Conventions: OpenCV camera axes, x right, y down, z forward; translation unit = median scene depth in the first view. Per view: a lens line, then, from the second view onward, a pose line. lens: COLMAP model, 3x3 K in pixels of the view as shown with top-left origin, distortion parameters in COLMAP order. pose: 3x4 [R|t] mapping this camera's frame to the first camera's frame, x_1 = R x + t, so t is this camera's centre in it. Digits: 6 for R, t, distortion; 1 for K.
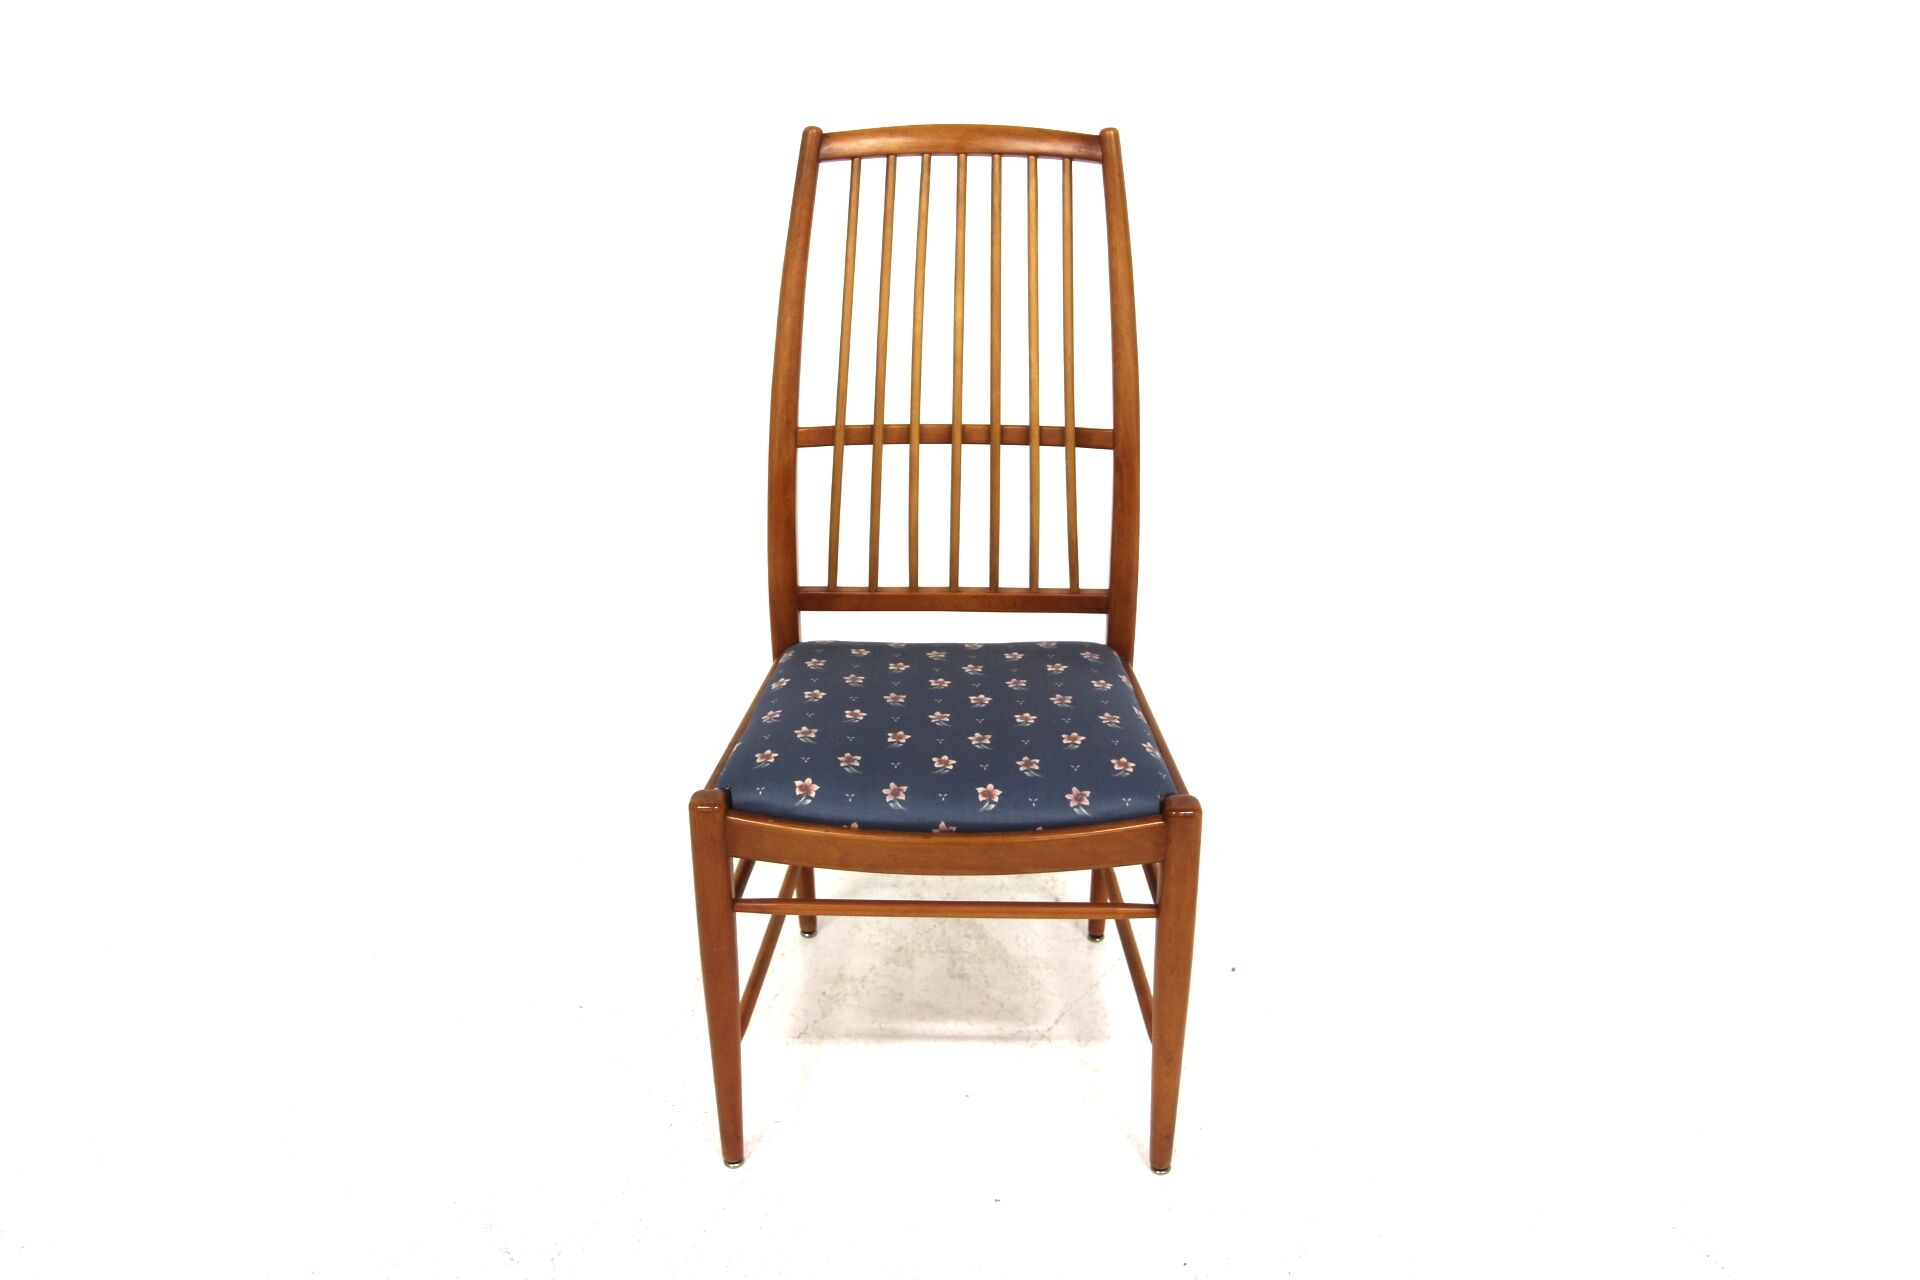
lens RADIAL K [[1479.0, 0, 960.0], [0, 1479.0, 640.0], [0, 0, 1]] dist [0.055140, -0.000298]
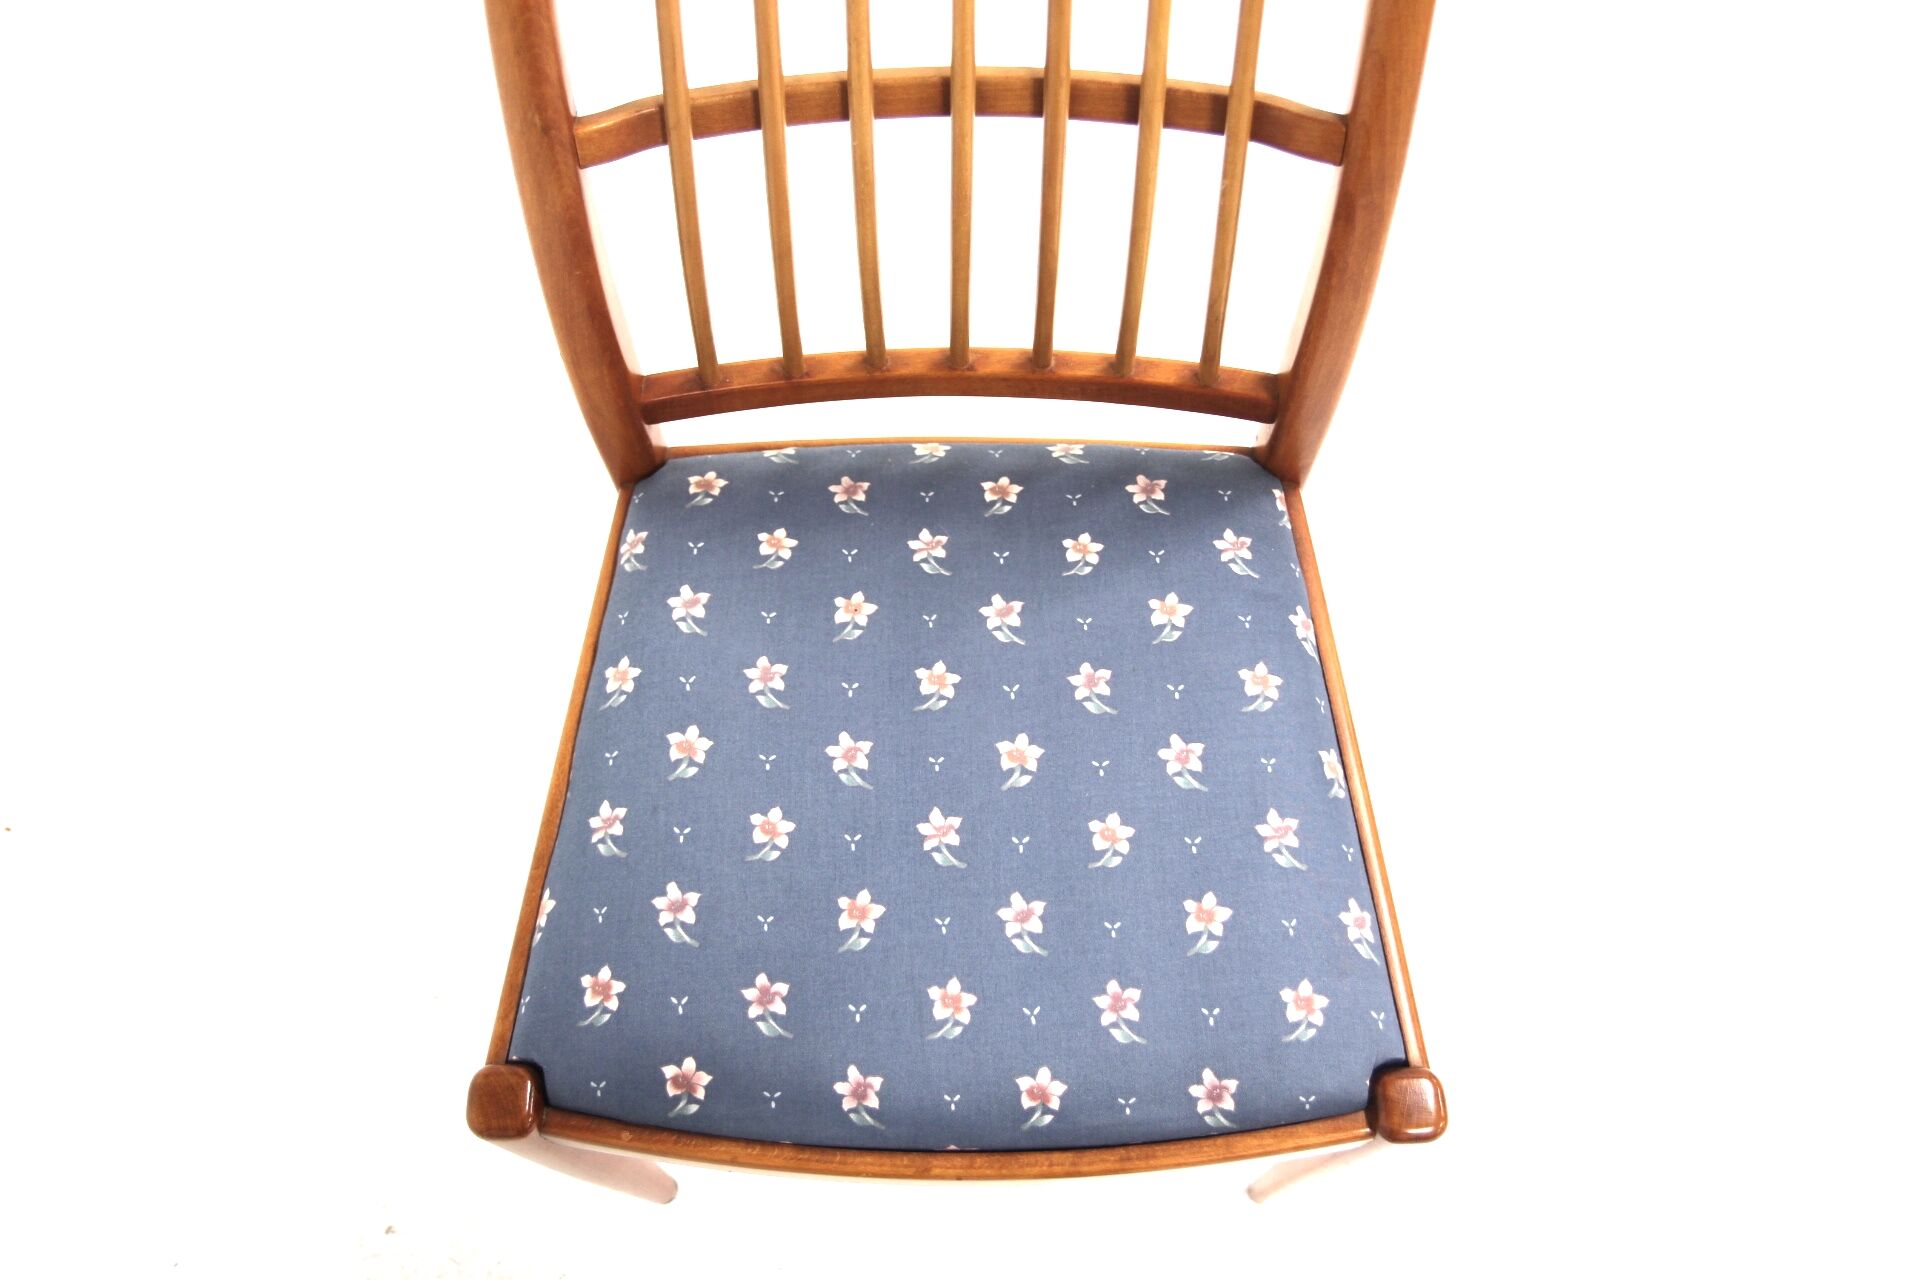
lens RADIAL K [[1479.0, 0, 960.0], [0, 1479.0, 640.0], [0, 0, 1]] dist [0.055140, -0.000298]
pose [[0.999568, -0.018707, 0.022670, -0.015504], [-0.000008, 0.771141, 0.636665, -0.289451], [-0.029392, -0.636390, 0.770807, 0.586286]]
